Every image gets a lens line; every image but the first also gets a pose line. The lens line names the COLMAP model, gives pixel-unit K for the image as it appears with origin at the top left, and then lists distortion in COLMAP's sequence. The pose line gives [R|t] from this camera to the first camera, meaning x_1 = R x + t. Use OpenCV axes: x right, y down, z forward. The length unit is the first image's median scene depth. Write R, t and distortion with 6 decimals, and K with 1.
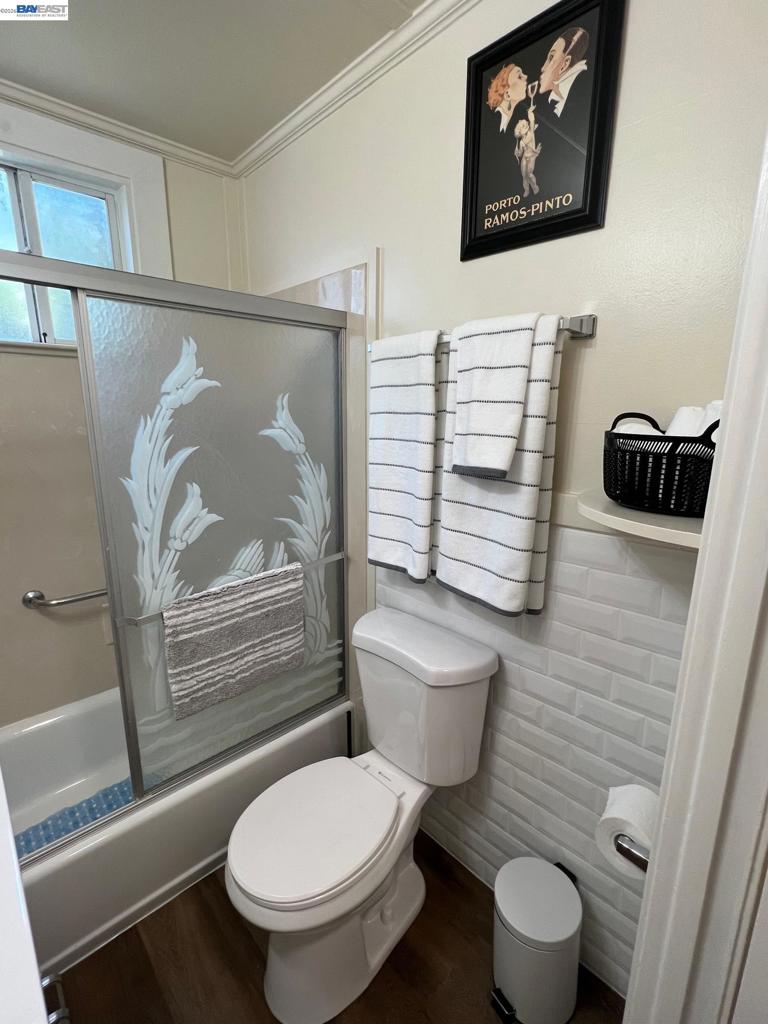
lens RADIAL K [[466.1, 0, 383.5], [0, 466.1, 514.1], [0, 0, 1]] dist [-0.003583, 0.001368]
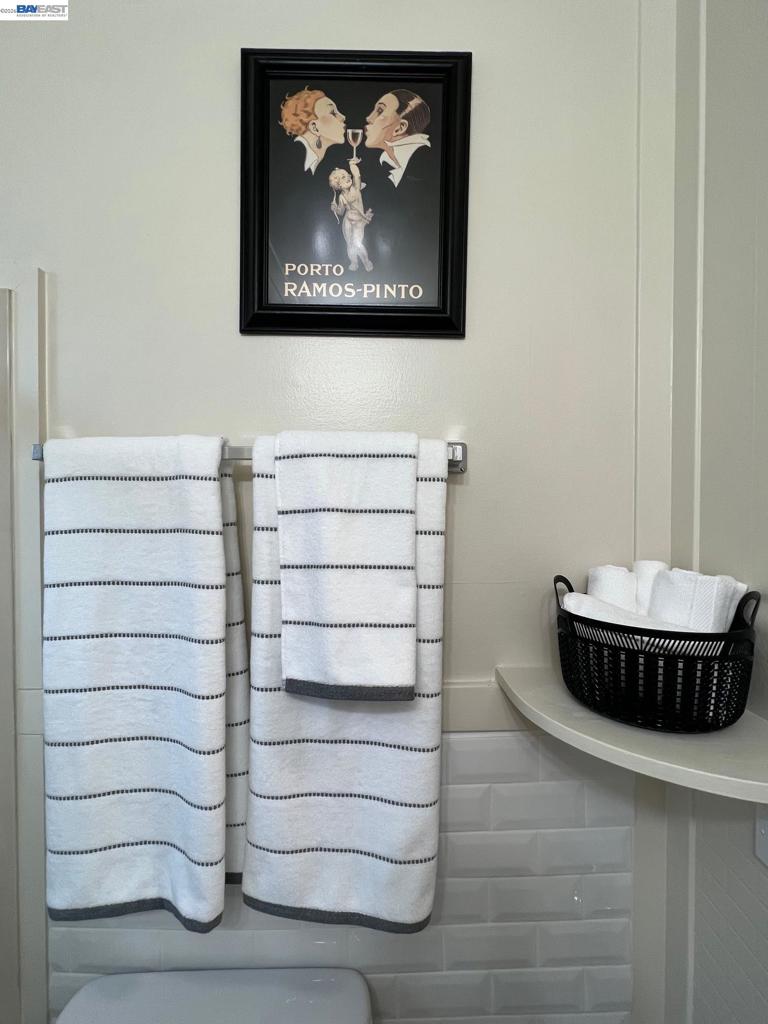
lens RADIAL K [[466.1, 0, 387.0], [0, 466.1, 512.4], [0, 0, 1]] dist [-0.003583, 0.001368]
pose [[0.692429, -0.021793, 0.721157, -0.161580], [0.161760, 0.978787, -0.125737, -0.217024], [-0.703119, 0.203718, 0.681265, 0.529841]]
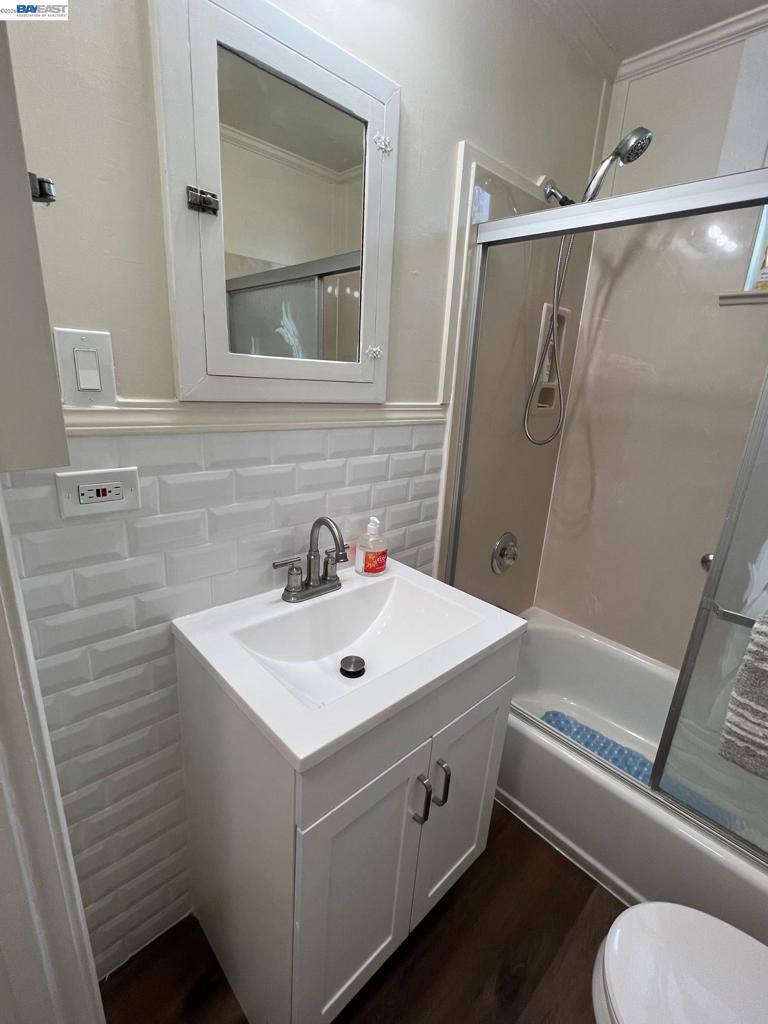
lens RADIAL K [[466.1, 0, 383.6], [0, 466.1, 510.4], [0, 0, 1]] dist [-0.003583, 0.001368]
pose [[0.006259, 0.294121, -0.955748, 0.228756], [-0.277458, 0.918750, 0.280919, -0.003185], [0.960717, 0.263422, 0.087357, 0.330399]]
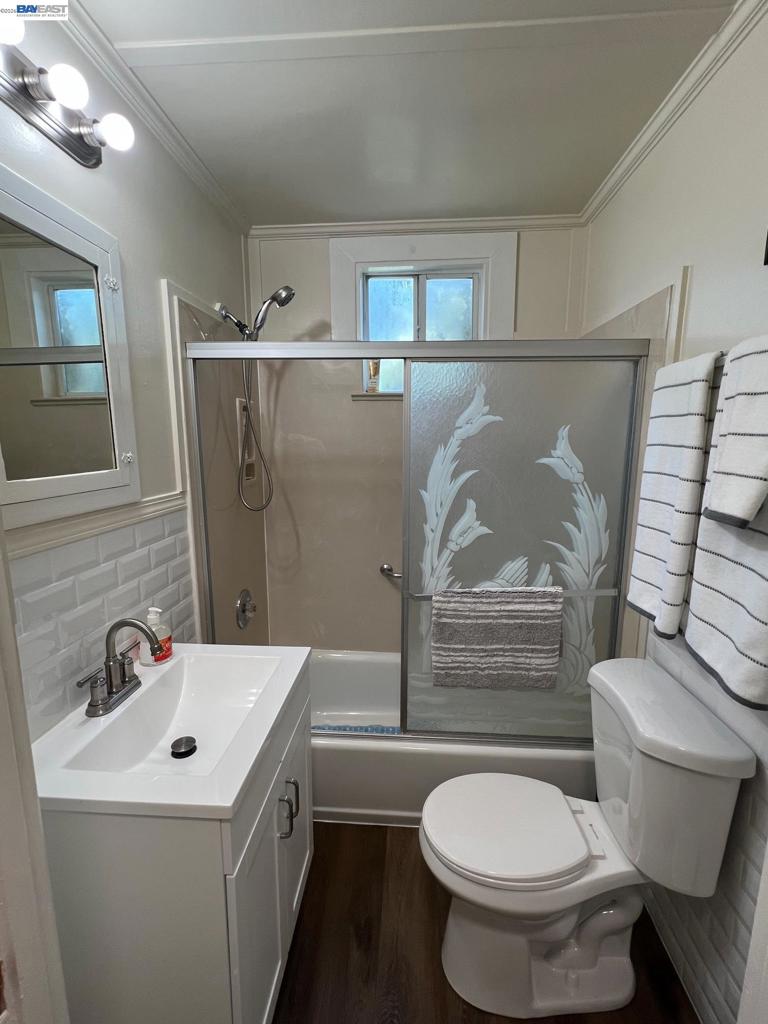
lens RADIAL K [[466.1, 0, 387.1], [0, 466.1, 516.4], [0, 0, 1]] dist [-0.003583, 0.001368]
pose [[0.682578, 0.126889, -0.719712, 0.381620], [-0.161134, 0.986706, 0.021141, -0.014116], [0.712827, 0.101540, 0.693950, -0.005840]]
